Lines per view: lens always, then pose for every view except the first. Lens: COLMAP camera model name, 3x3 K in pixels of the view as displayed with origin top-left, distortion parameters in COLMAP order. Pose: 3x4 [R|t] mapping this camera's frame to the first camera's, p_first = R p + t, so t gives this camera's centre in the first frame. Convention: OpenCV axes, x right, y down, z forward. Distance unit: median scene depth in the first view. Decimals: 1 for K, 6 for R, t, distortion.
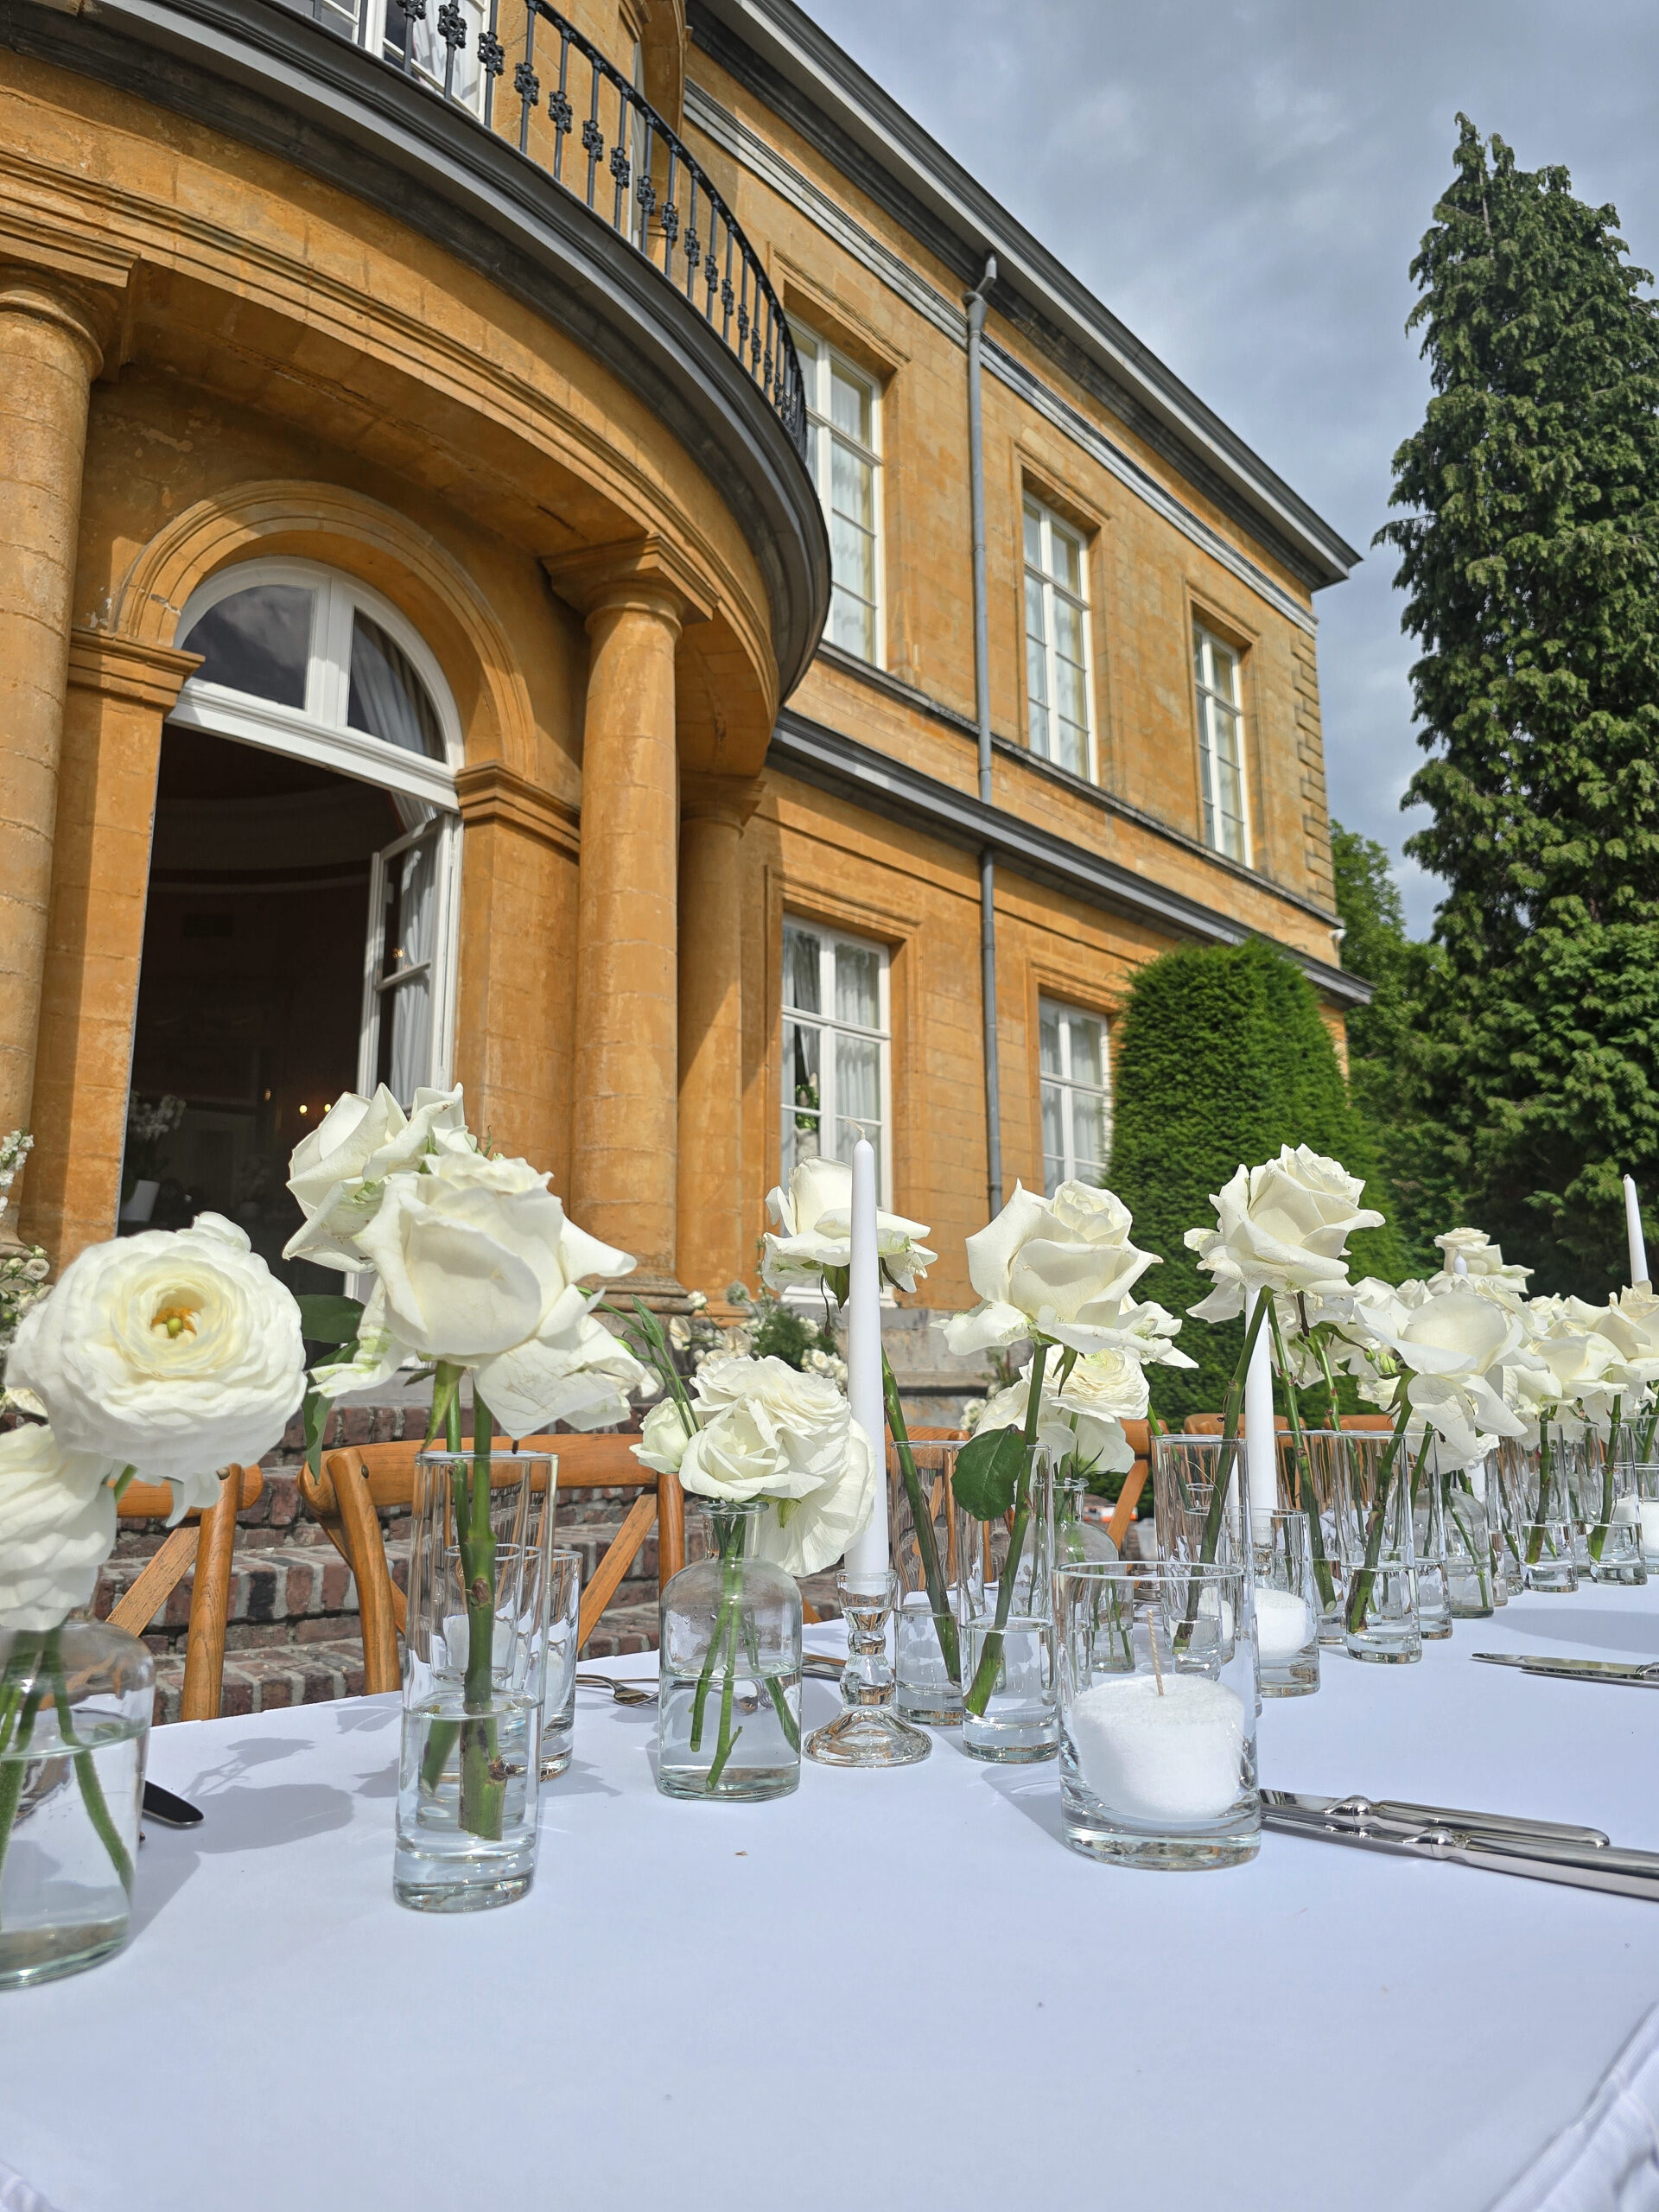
lens RADIAL K [[1495.0, 0, 854.3], [0, 1495.0, 1094.5], [0, 0, 1]] dist [0.075910, -0.092774]
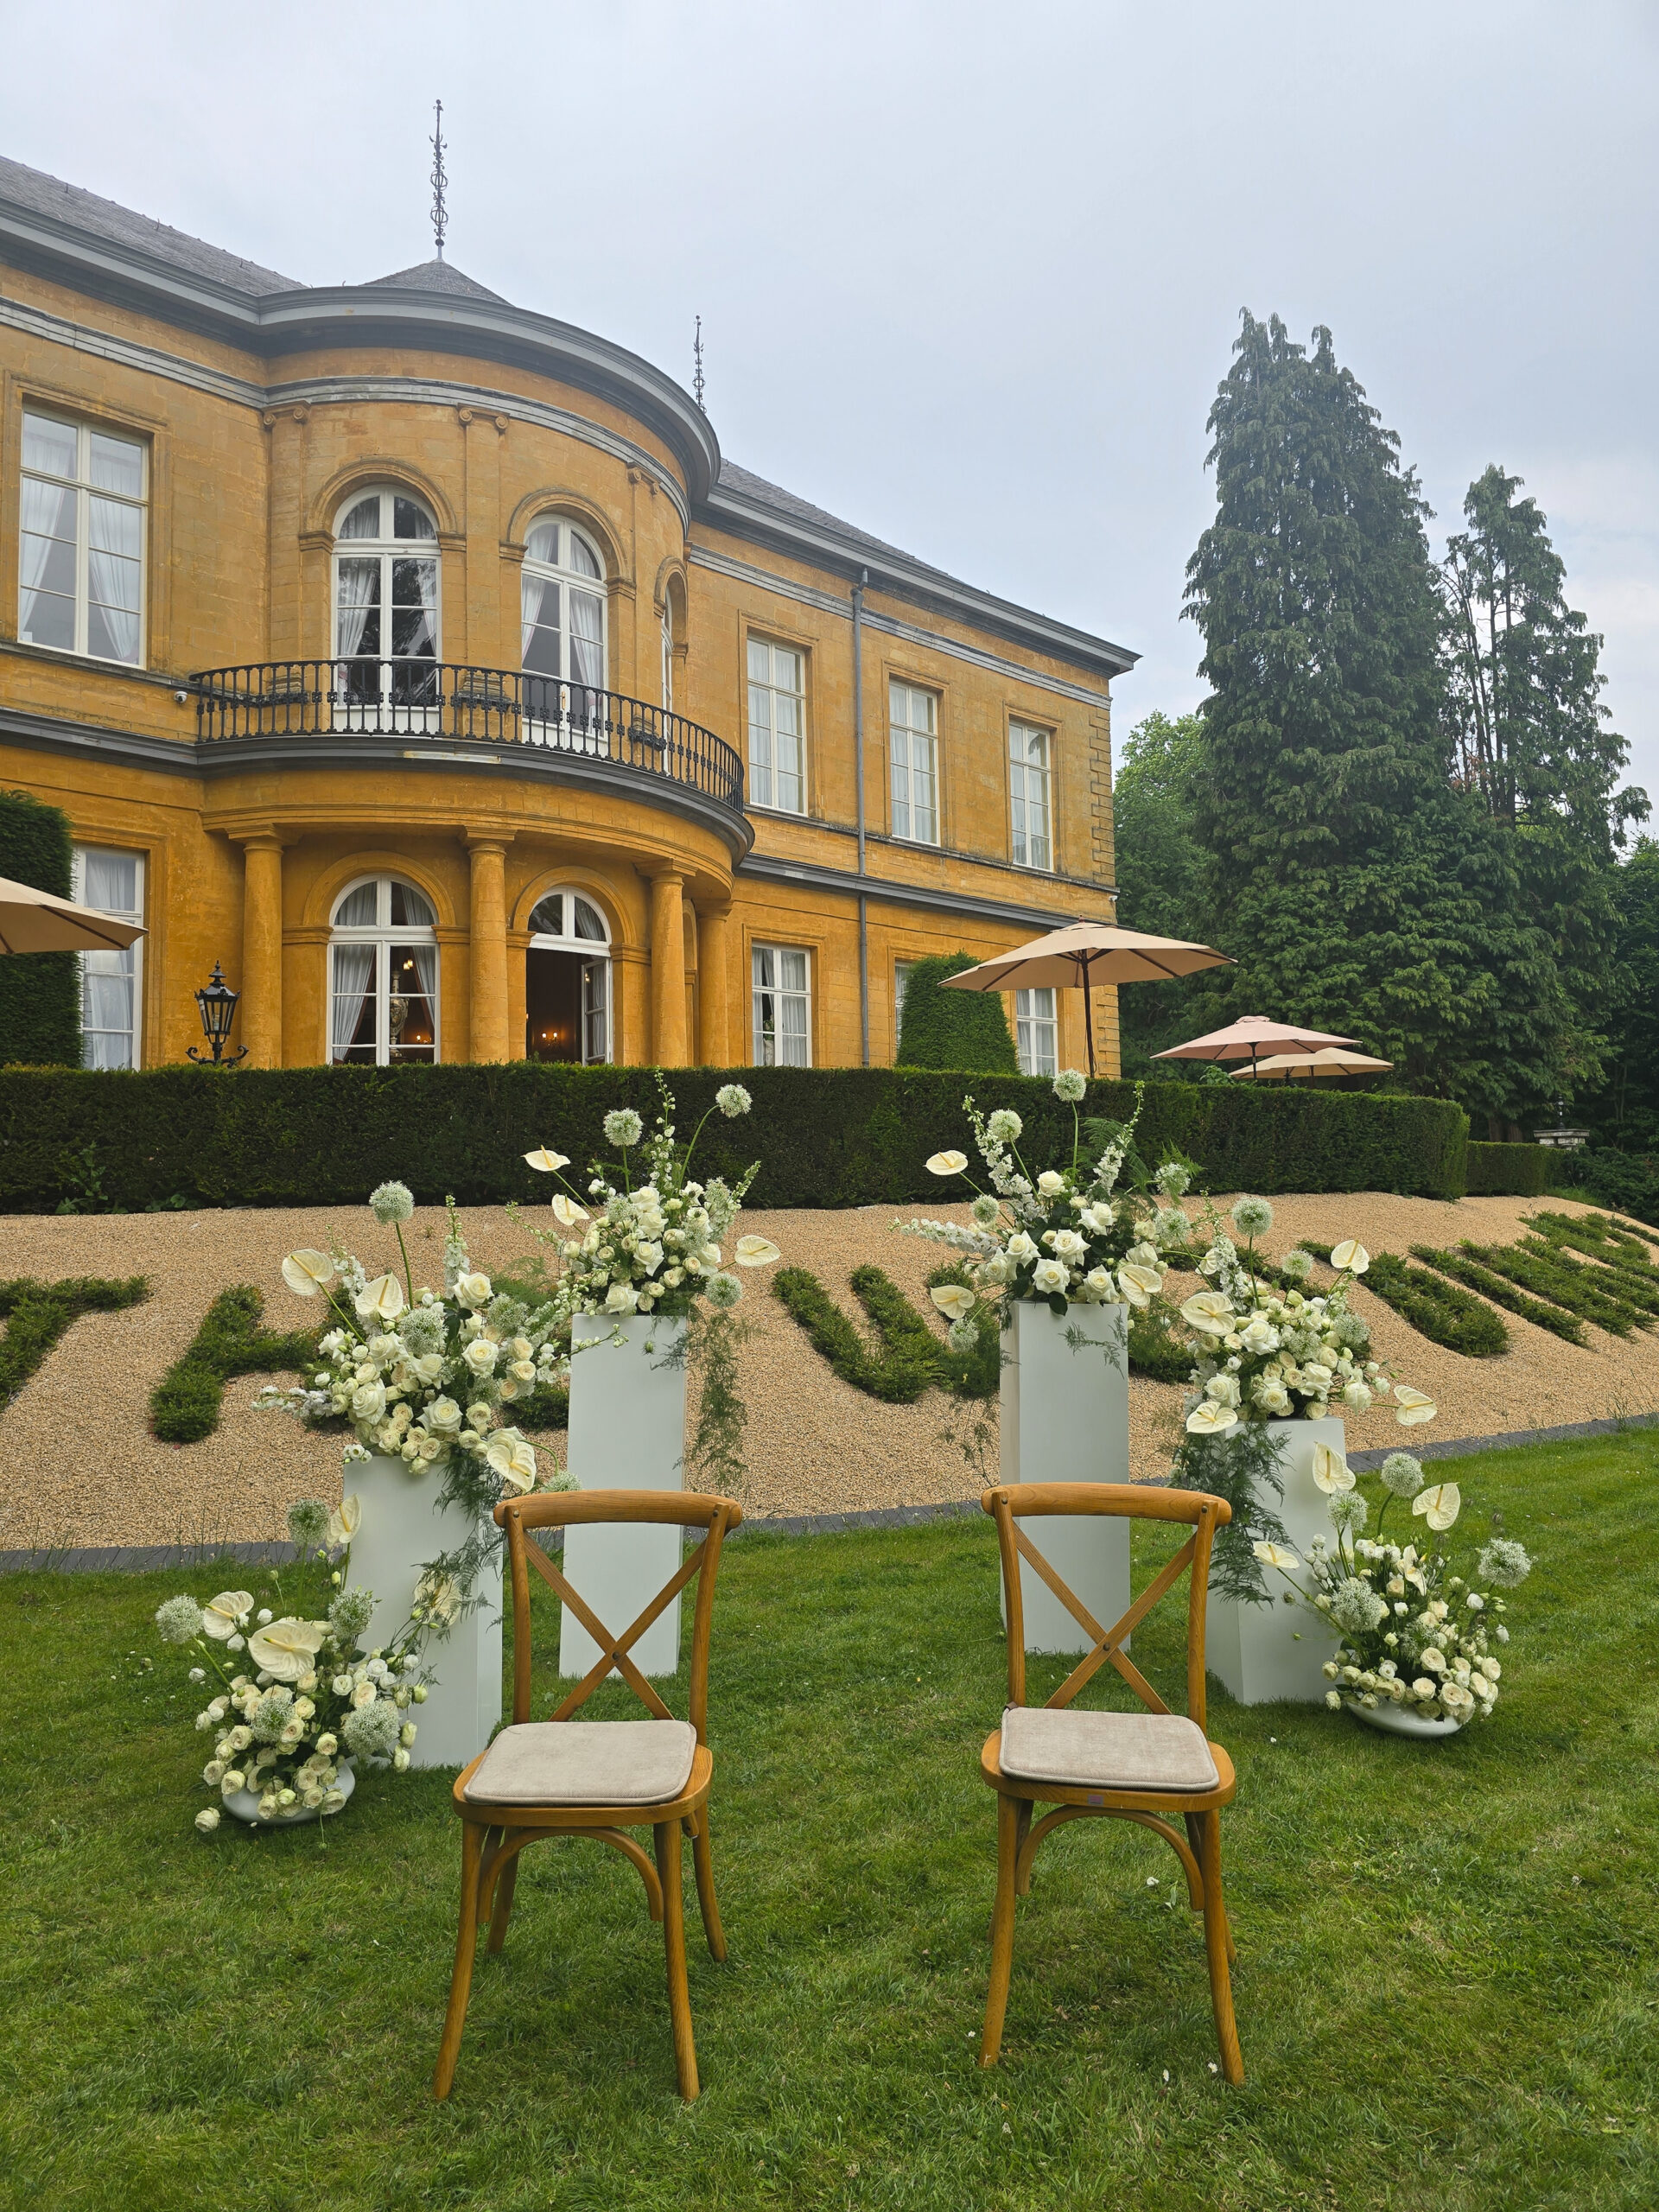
lens RADIAL K [[1468.6, 0, 826.6], [0, 1468.6, 1095.2], [0, 0, 1]] dist [0.079608, -0.091332]
pose [[0.993609, -0.019145, -0.111244, 0.288905], [0.032409, 0.992404, 0.118676, -0.149794], [0.108127, -0.121522, 0.986682, -1.119373]]
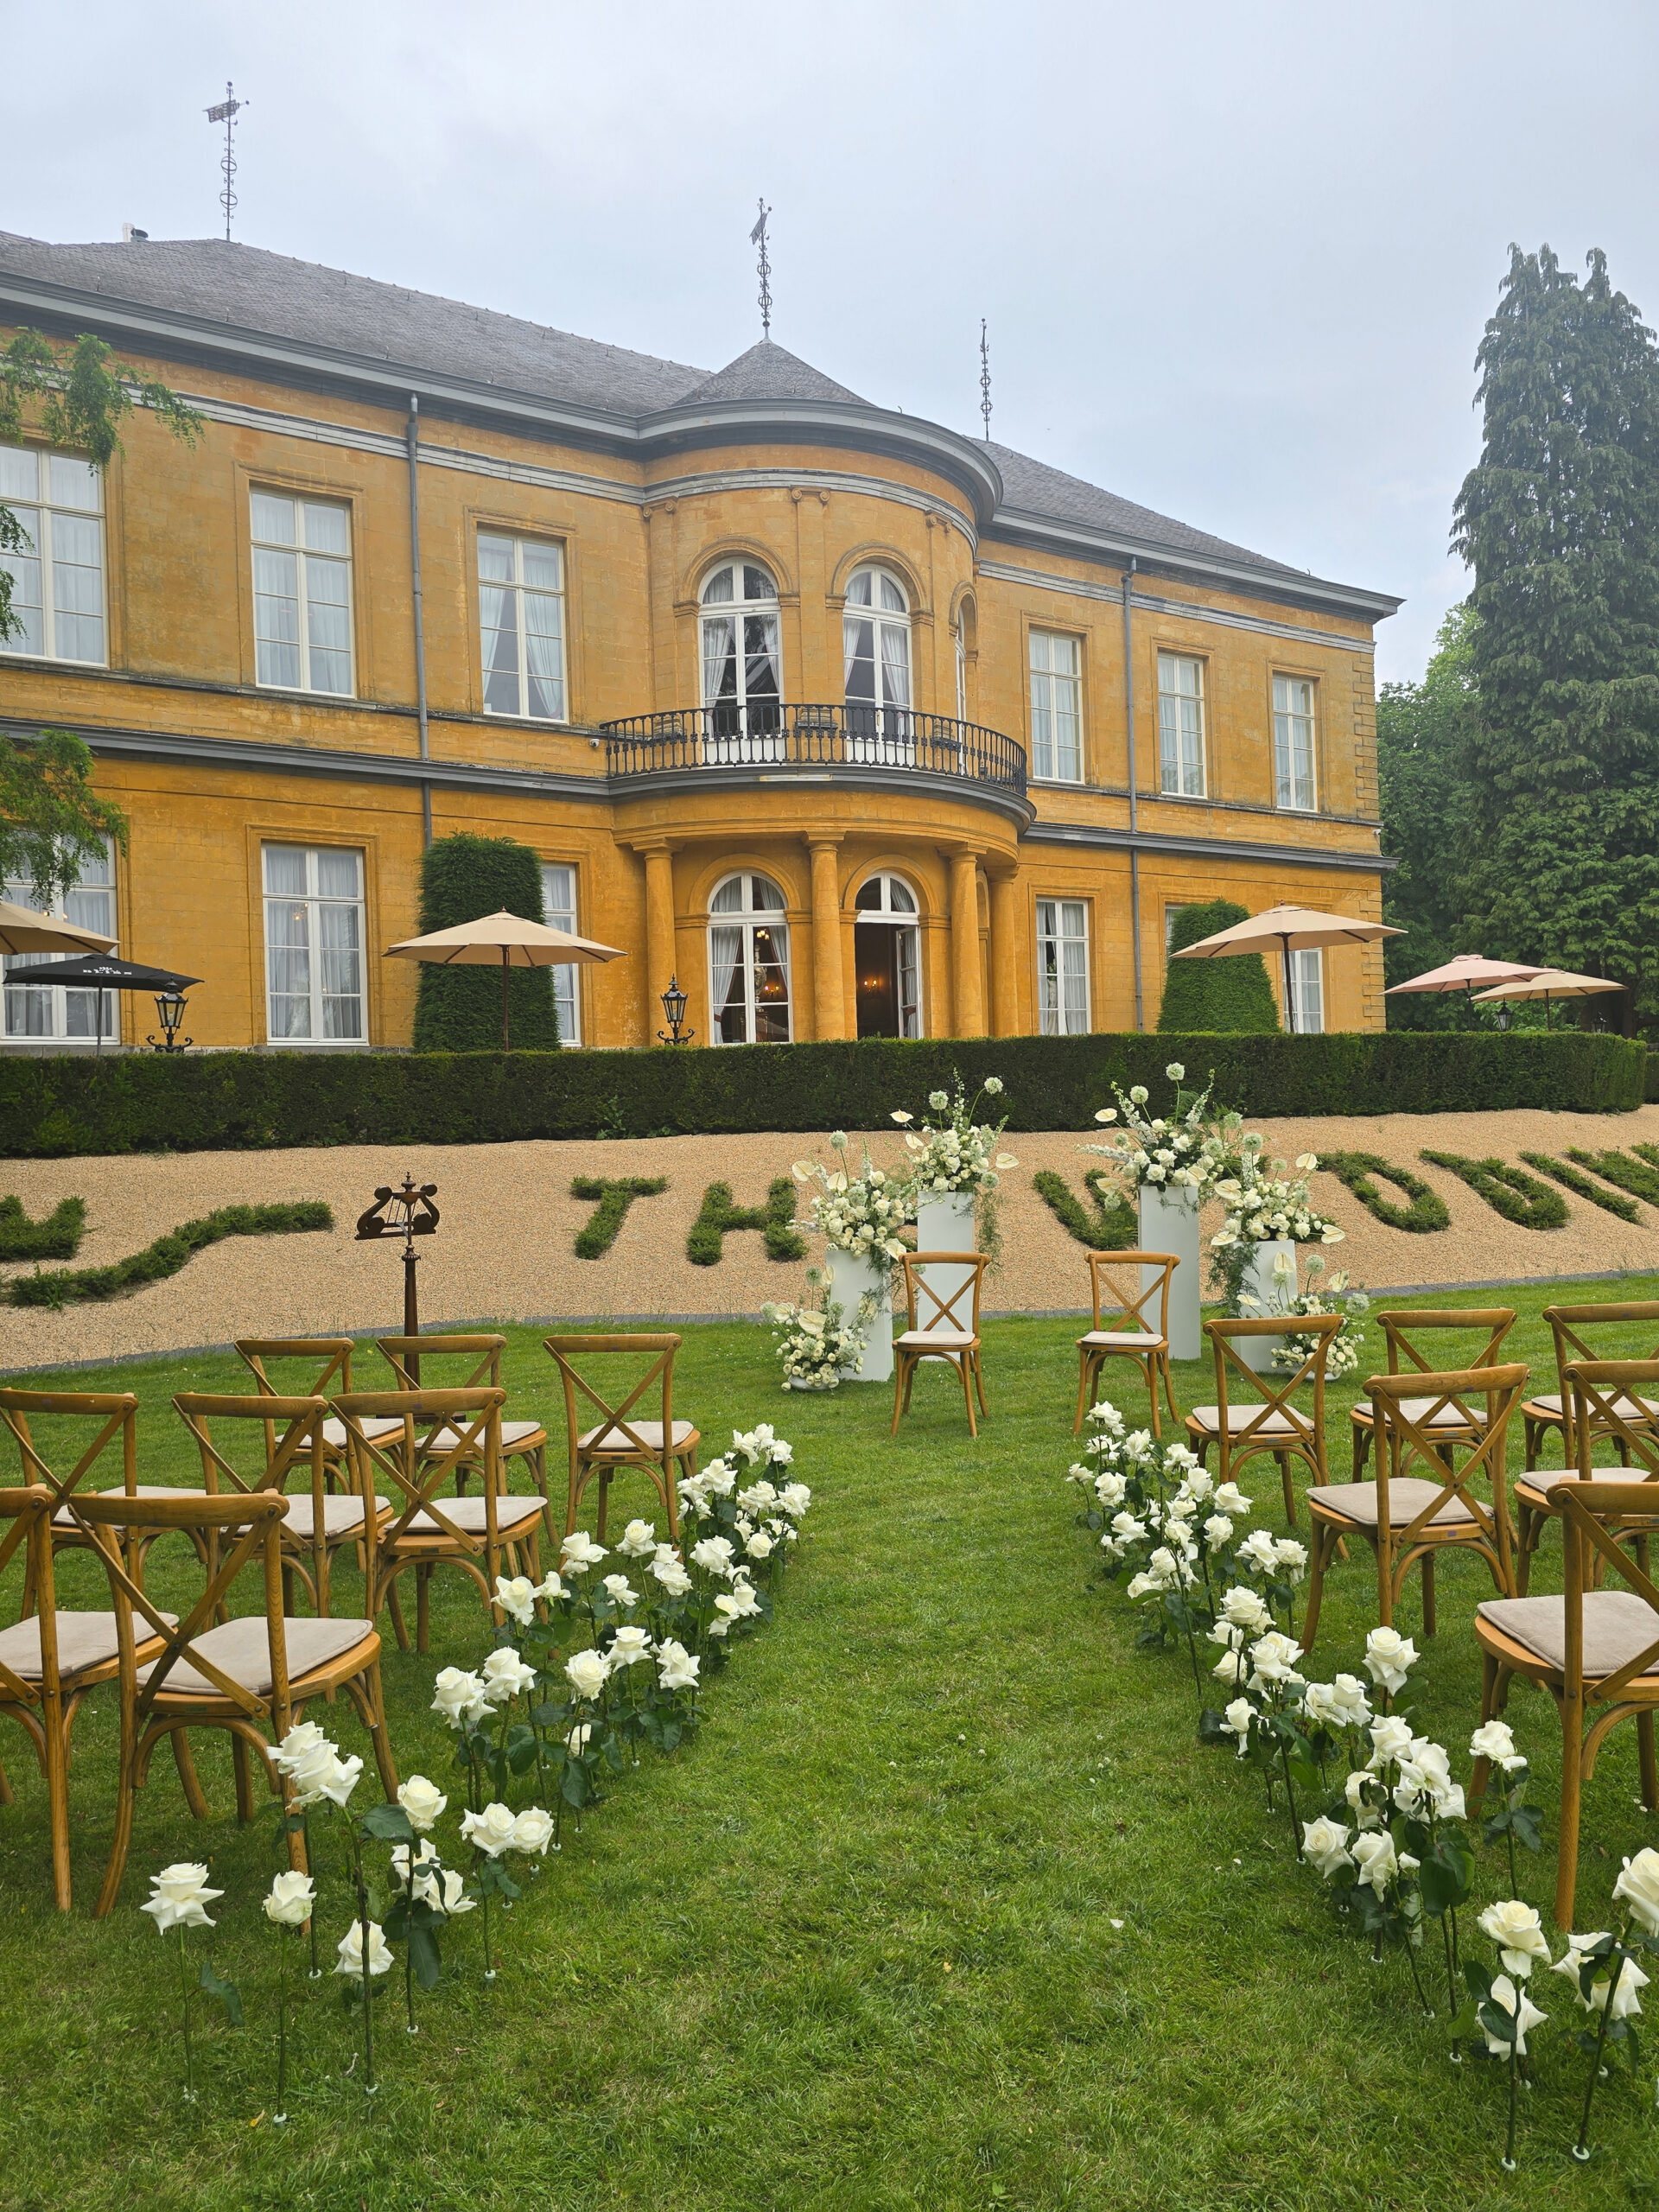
lens RADIAL K [[1495.0, 0, 854.3], [0, 1495.0, 1094.5], [0, 0, 1]] dist [0.075910, -0.092774]
pose [[0.954918, -0.027417, -0.295601, 0.396609], [0.081008, 0.982003, 0.170610, -0.250921], [0.285603, -0.186865, 0.939953, -1.552279]]
